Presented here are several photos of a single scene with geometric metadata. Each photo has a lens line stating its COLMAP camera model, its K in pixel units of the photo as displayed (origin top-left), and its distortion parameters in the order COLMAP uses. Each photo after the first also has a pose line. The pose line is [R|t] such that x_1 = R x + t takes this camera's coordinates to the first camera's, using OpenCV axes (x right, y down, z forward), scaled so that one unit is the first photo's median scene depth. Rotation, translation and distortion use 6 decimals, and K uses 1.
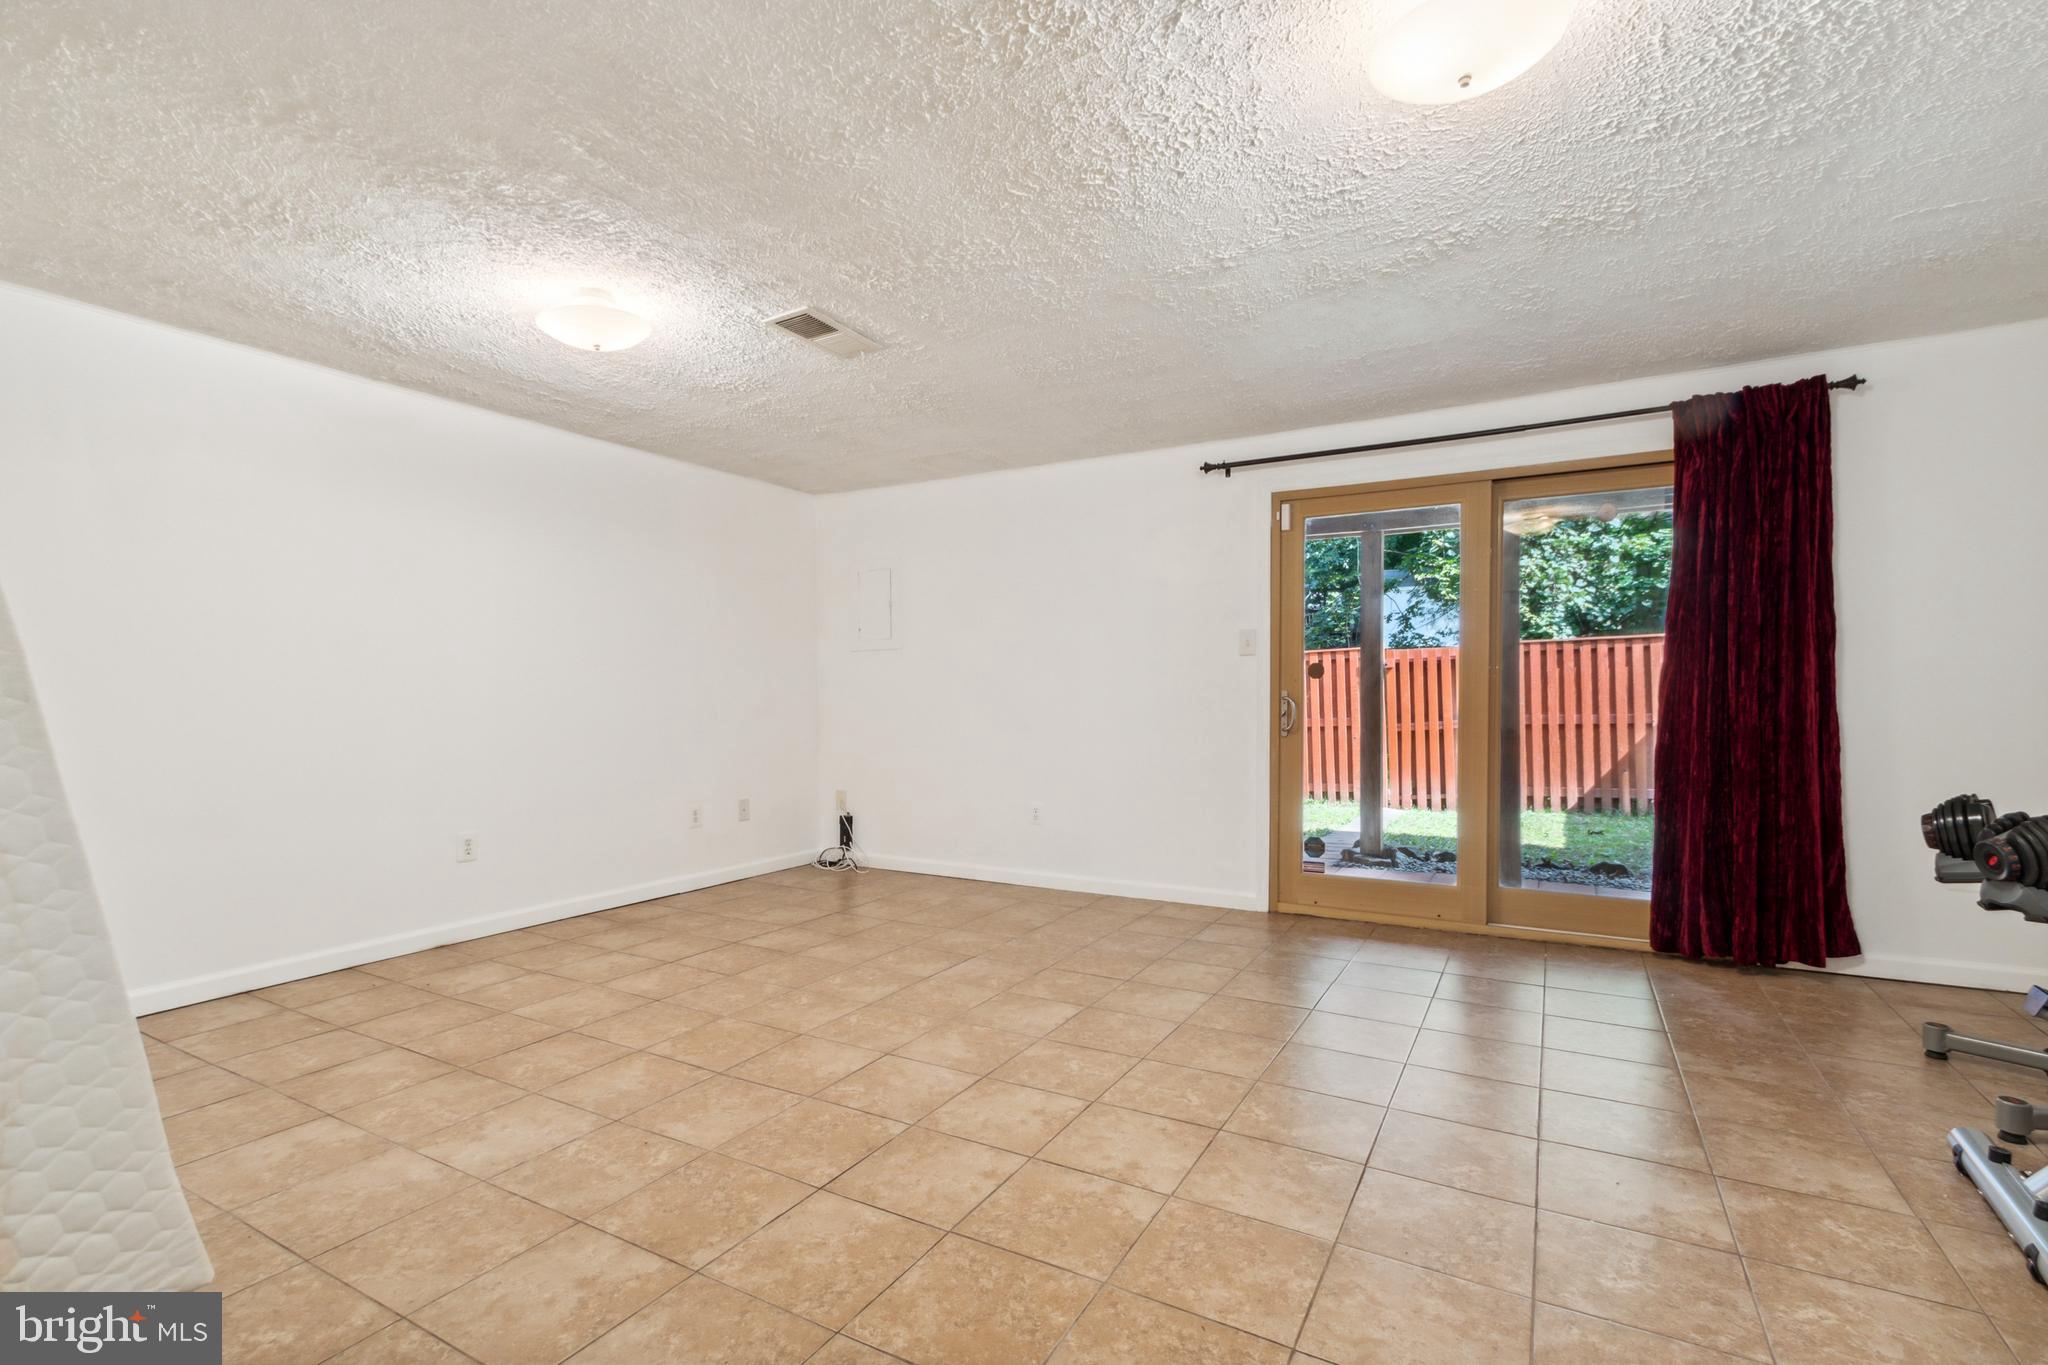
lens RADIAL K [[948.3, 0, 1034.4], [0, 948.3, 694.9], [0, 0, 1]] dist [0.001531, 0.000423]
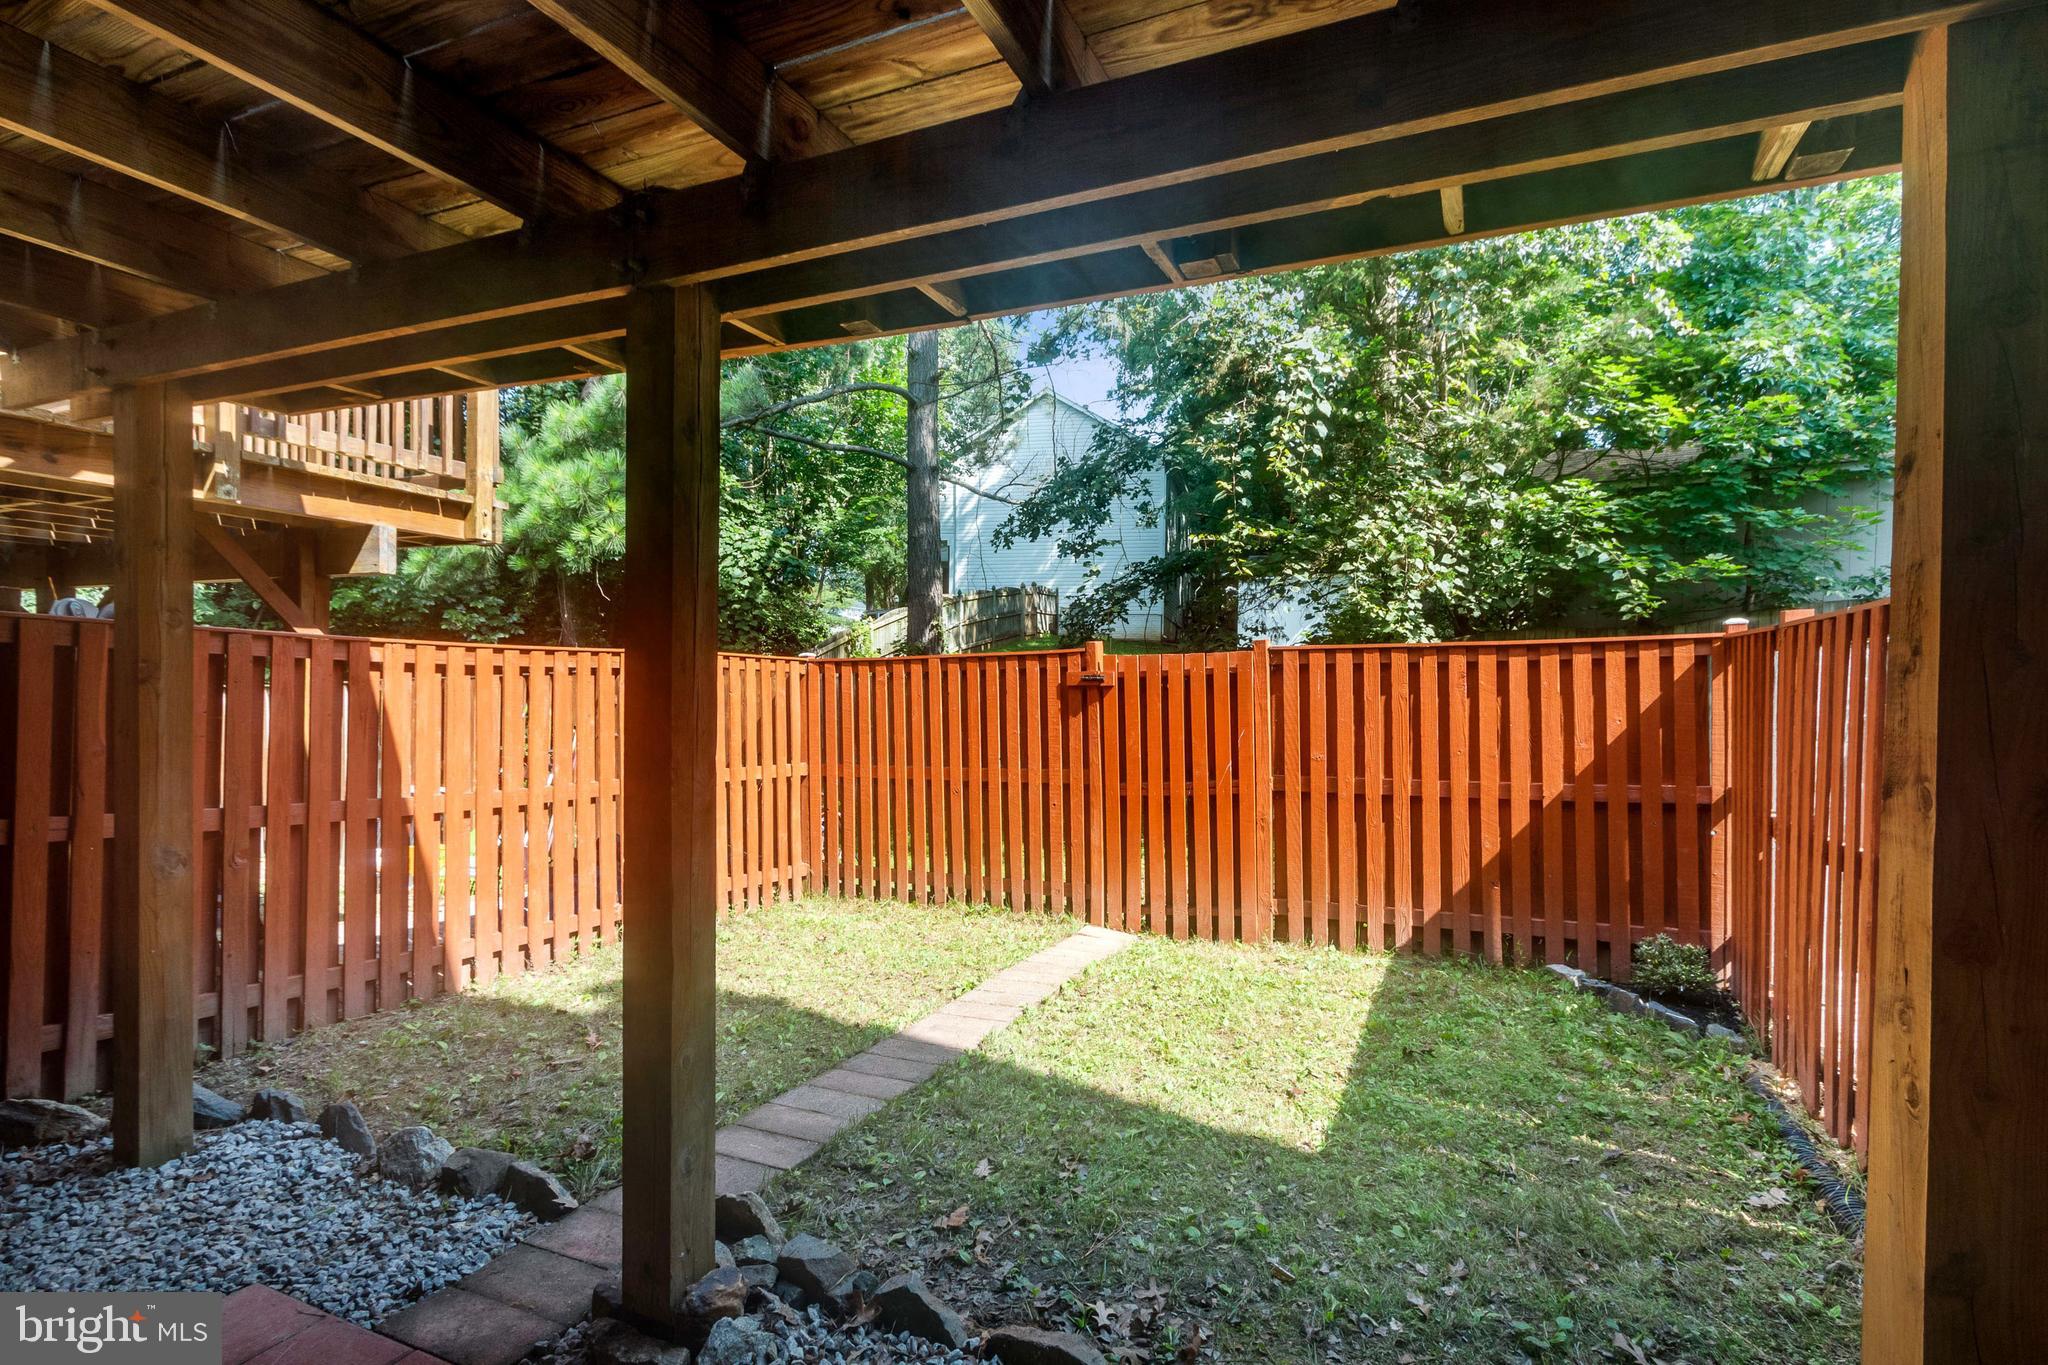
lens RADIAL K [[948.3, 0, 1028.0], [0, 948.3, 670.7], [0, 0, 1]] dist [0.001531, 0.000423]
pose [[0.997756, 0.022975, 0.062893, 0.247737], [-0.021966, 0.999619, -0.016687, -0.023208], [-0.063252, 0.015268, 0.997881, 0.365448]]
